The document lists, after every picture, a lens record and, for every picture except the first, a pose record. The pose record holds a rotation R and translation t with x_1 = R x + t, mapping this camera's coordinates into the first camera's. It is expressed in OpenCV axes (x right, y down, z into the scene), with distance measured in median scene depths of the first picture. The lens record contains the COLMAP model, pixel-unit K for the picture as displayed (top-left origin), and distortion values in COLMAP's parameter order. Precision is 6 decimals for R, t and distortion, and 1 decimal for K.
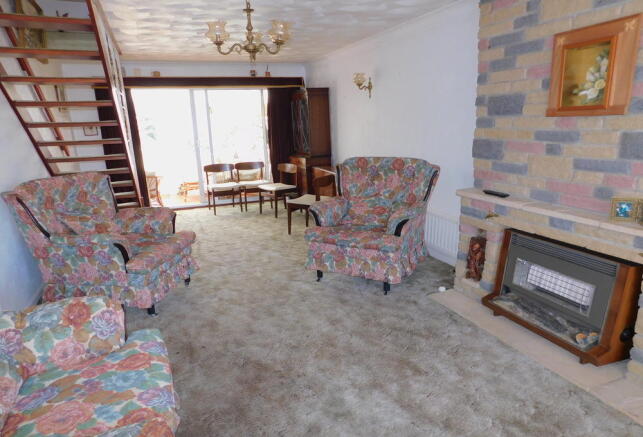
lens RADIAL K [[410.4, 0, 320.7], [0, 410.4, 248.6], [0, 0, 1]] dist [-0.035145, 0.002408]
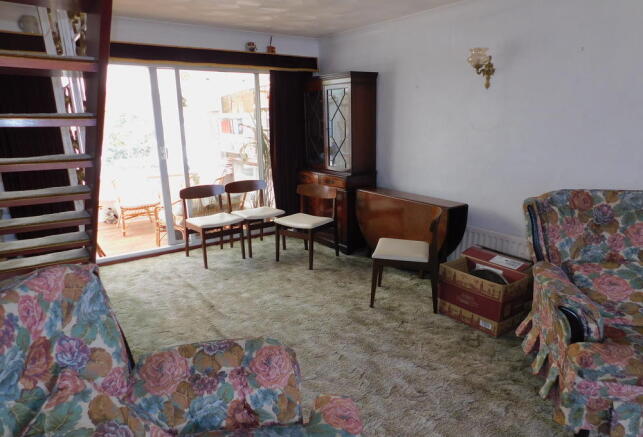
lens RADIAL K [[410.4, 0, 320.7], [0, 410.4, 248.6], [0, 0, 1]] dist [-0.035145, 0.002408]
pose [[0.968988, -0.055576, 0.240777, -0.232113], [0.056209, 0.998410, 0.004244, -0.101951], [-0.240630, 0.009422, 0.970571, 0.339399]]
